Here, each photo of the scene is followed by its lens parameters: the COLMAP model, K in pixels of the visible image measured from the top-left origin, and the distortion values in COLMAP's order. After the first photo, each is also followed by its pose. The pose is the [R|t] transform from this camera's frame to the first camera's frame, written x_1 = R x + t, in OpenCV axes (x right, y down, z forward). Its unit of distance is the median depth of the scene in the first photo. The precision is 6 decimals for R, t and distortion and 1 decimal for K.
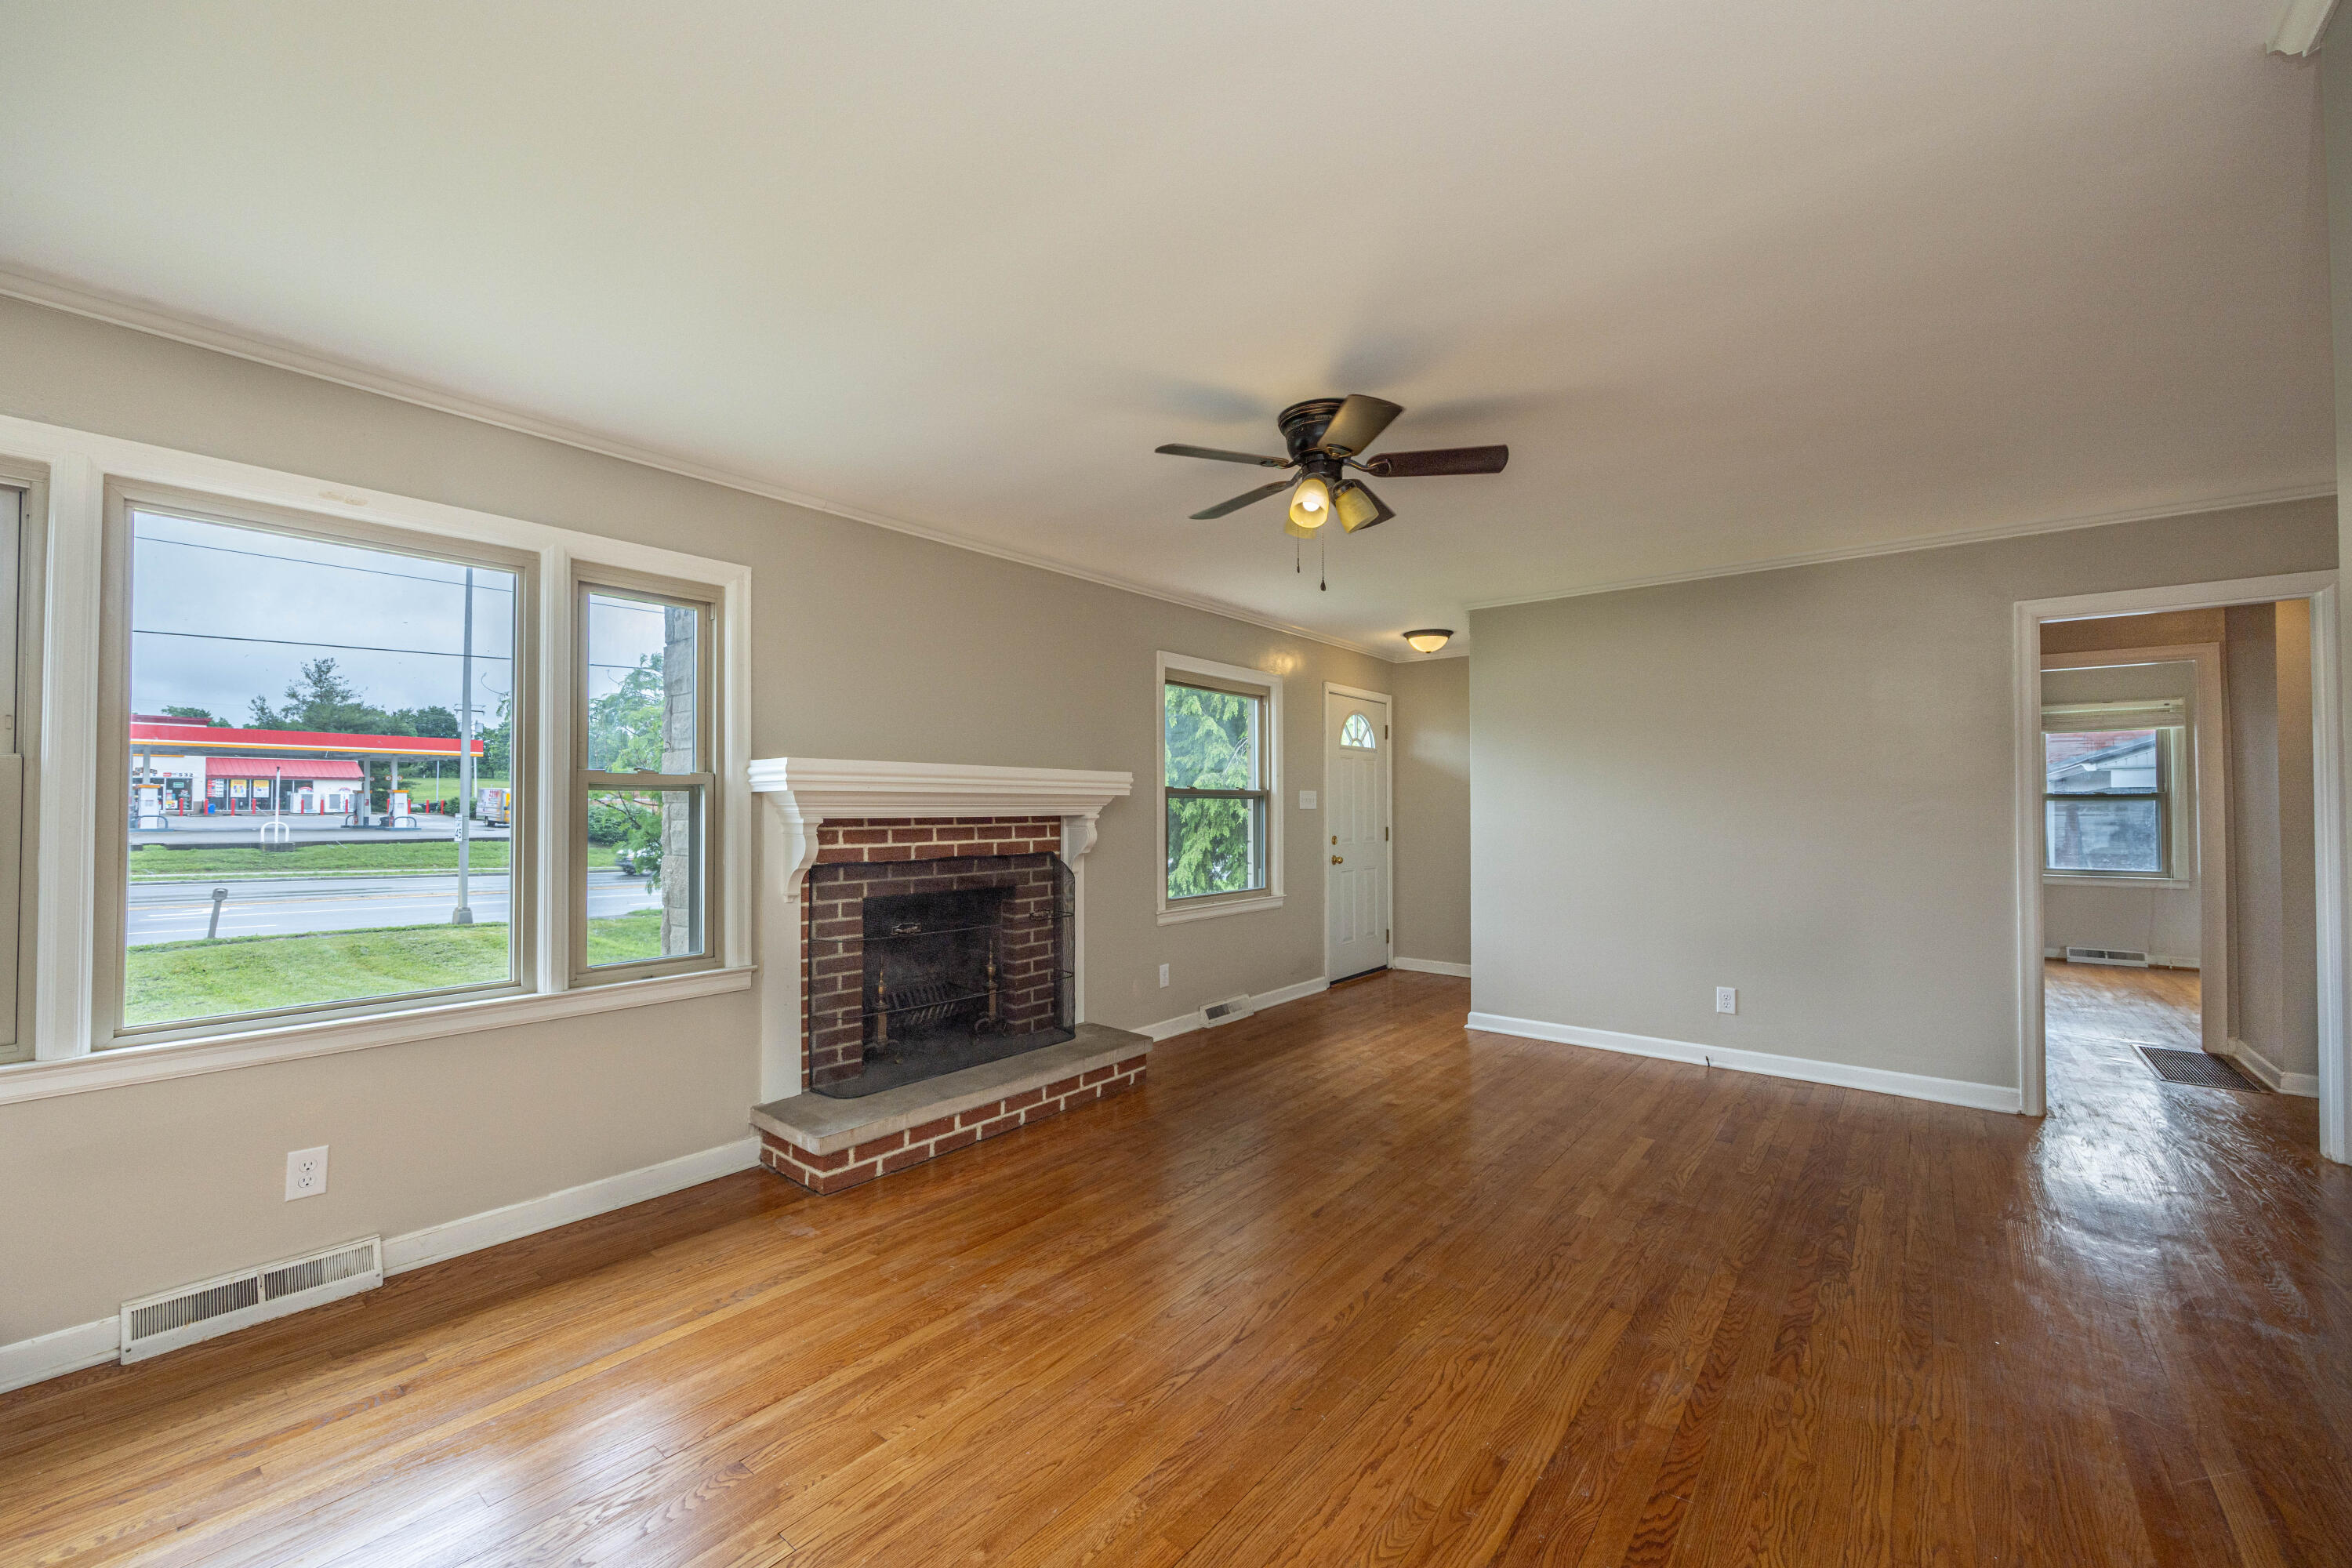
lens RADIAL K [[919.3, 0, 1154.3], [0, 919.3, 796.5], [0, 0, 1]] dist [-0.000167, 0.000376]
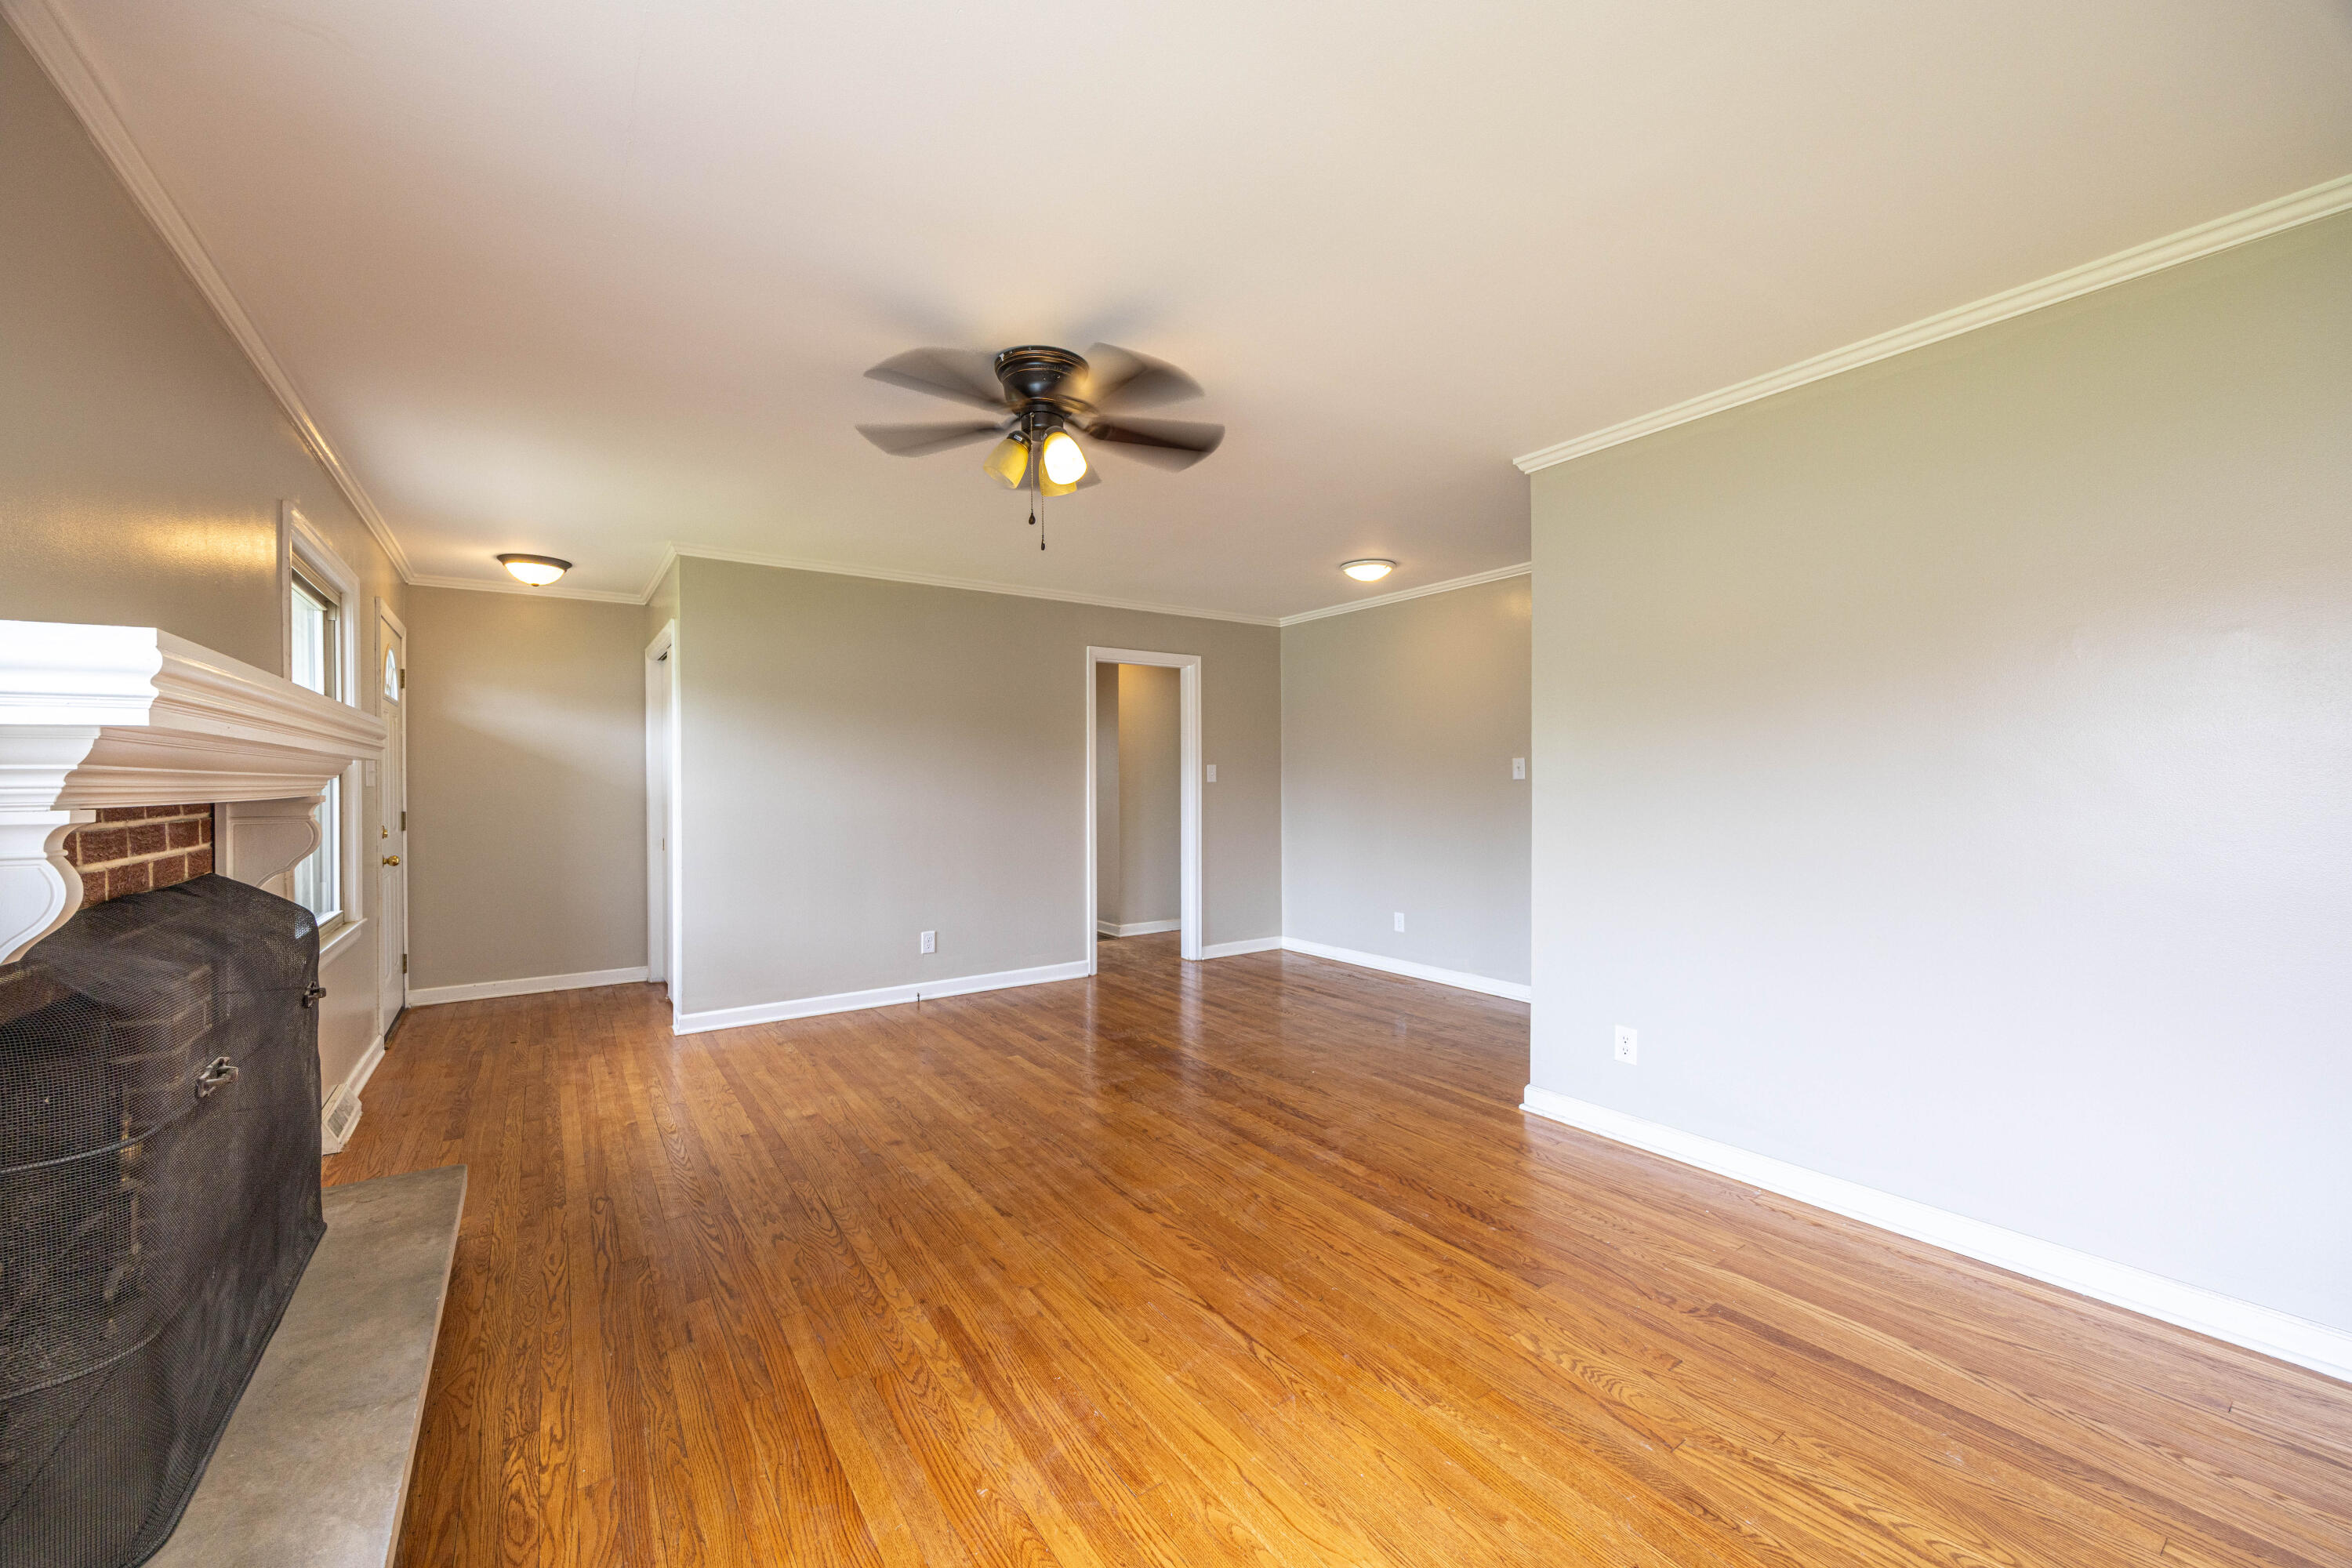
lens RADIAL K [[919.3, 0, 1158.8], [0, 919.3, 777.9], [0, 0, 1]] dist [-0.000167, 0.000376]
pose [[0.274607, 0.000329, 0.961557, -0.568365], [-0.004610, 0.999989, 0.000974, 0.008678], [-0.961546, -0.004700, 0.274605, 0.498674]]
